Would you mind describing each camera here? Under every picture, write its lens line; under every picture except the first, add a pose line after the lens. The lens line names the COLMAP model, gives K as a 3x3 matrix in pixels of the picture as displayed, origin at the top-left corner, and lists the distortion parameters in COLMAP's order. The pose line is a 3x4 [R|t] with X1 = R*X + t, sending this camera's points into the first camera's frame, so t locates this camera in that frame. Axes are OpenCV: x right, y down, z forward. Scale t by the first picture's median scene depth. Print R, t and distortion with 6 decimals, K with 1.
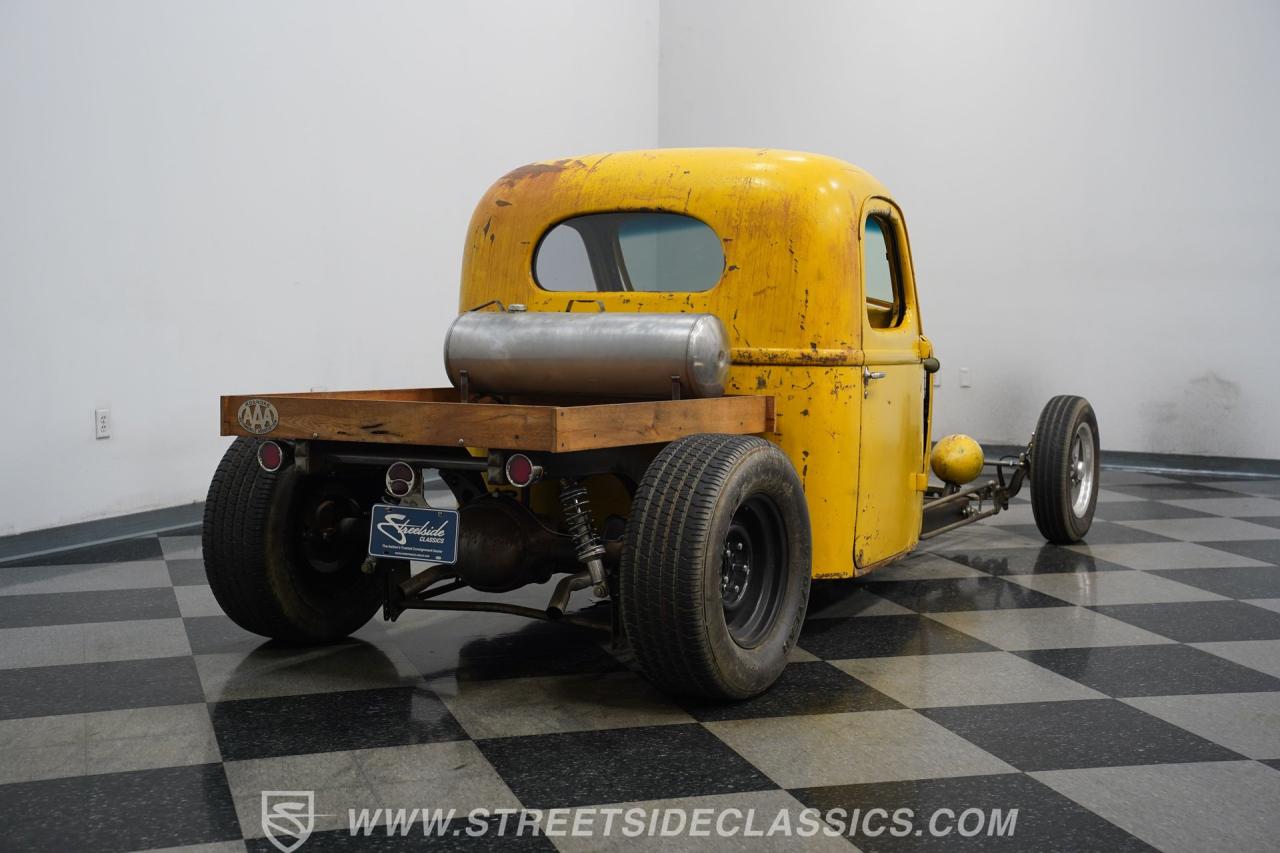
lens RADIAL K [[1765.5, 0, 616.6], [0, 1765.5, 426.0], [0, 0, 1]] dist [0.239829, 0.000000]
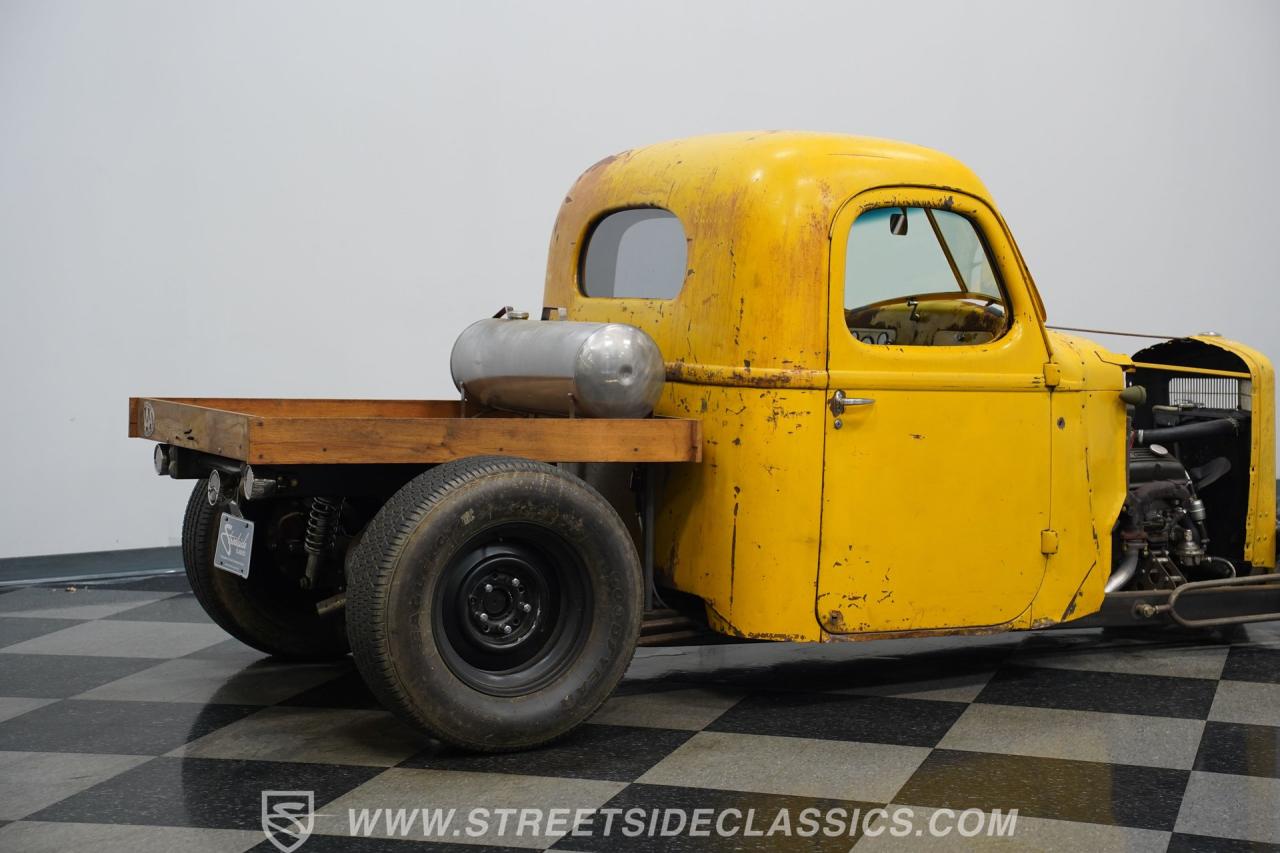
lens RADIAL K [[2320.9, 0, 671.9], [0, 2320.9, 415.7], [0, 0, 1]] dist [0.450236, 0.000000]
pose [[0.845420, 0.034966, -0.532956, 0.674263], [-0.047084, 0.998849, -0.009156, -0.008272], [0.532023, 0.032835, 0.846093, 0.035178]]
